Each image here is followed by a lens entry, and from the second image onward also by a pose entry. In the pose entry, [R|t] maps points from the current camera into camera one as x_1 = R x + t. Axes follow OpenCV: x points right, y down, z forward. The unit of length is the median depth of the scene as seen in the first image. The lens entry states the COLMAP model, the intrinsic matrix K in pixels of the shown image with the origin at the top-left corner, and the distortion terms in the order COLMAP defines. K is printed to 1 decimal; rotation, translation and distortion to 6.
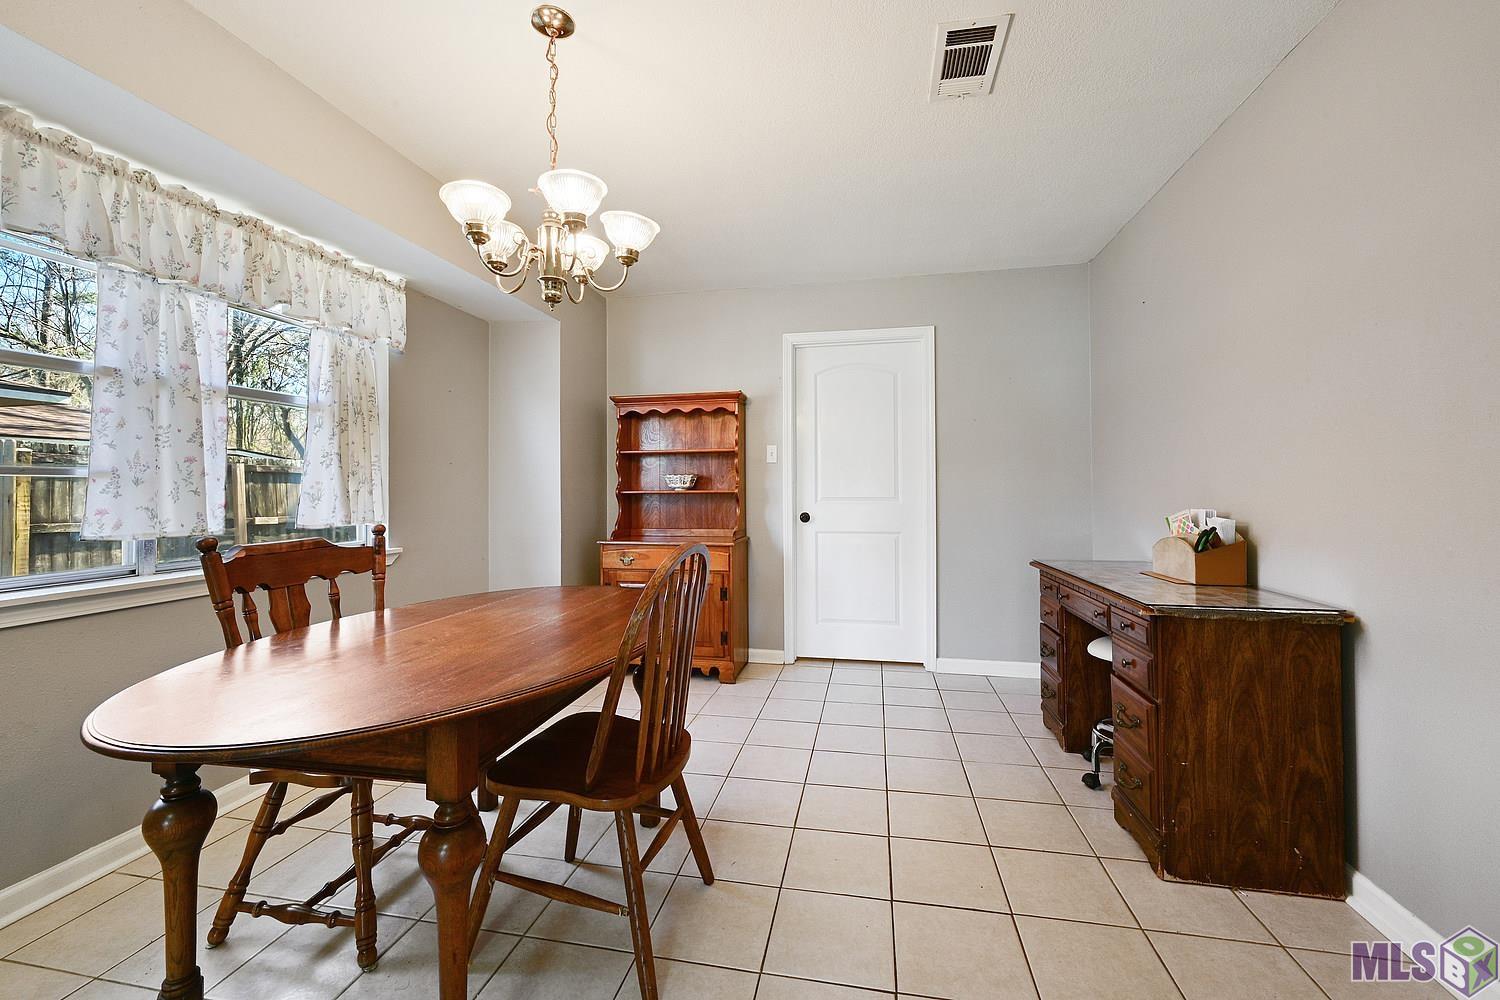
lens RADIAL K [[595.8, 0, 753.4], [0, 595.8, 486.8], [0, 0, 1]] dist [0.002809, 0.000118]
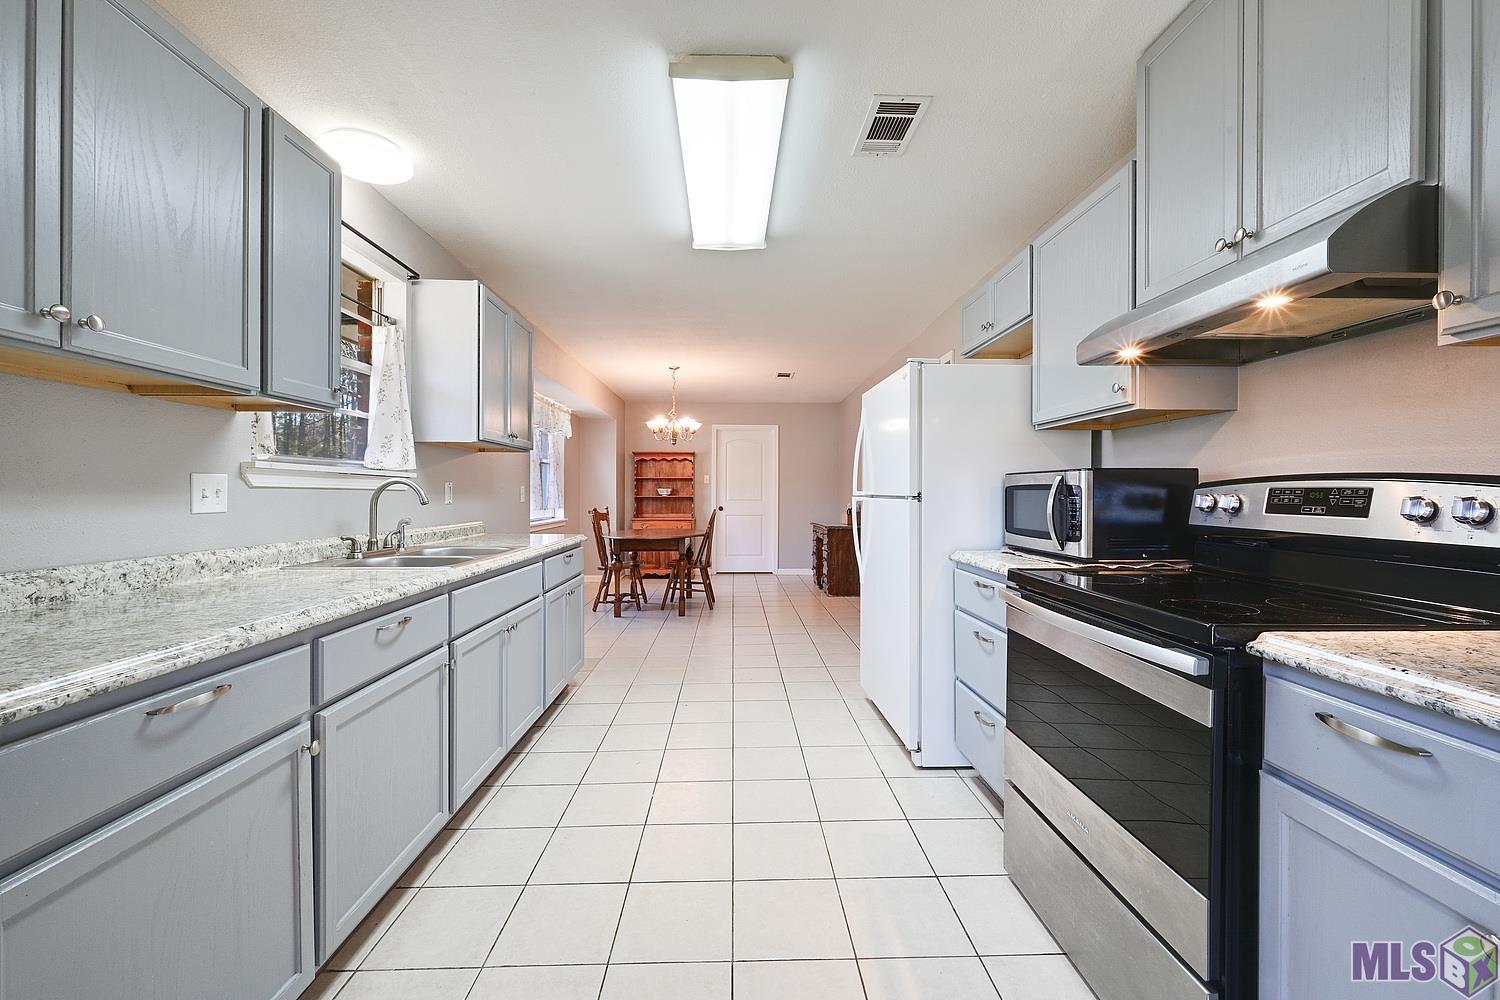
lens RADIAL K [[595.8, 0, 747.3], [0, 595.8, 496.1], [0, 0, 1]] dist [0.002809, 0.000118]
pose [[0.970115, 0.008076, 0.242509, -0.350188], [-0.012272, 0.999800, 0.015798, -0.030811], [-0.242333, -0.018302, 0.970020, -1.141415]]
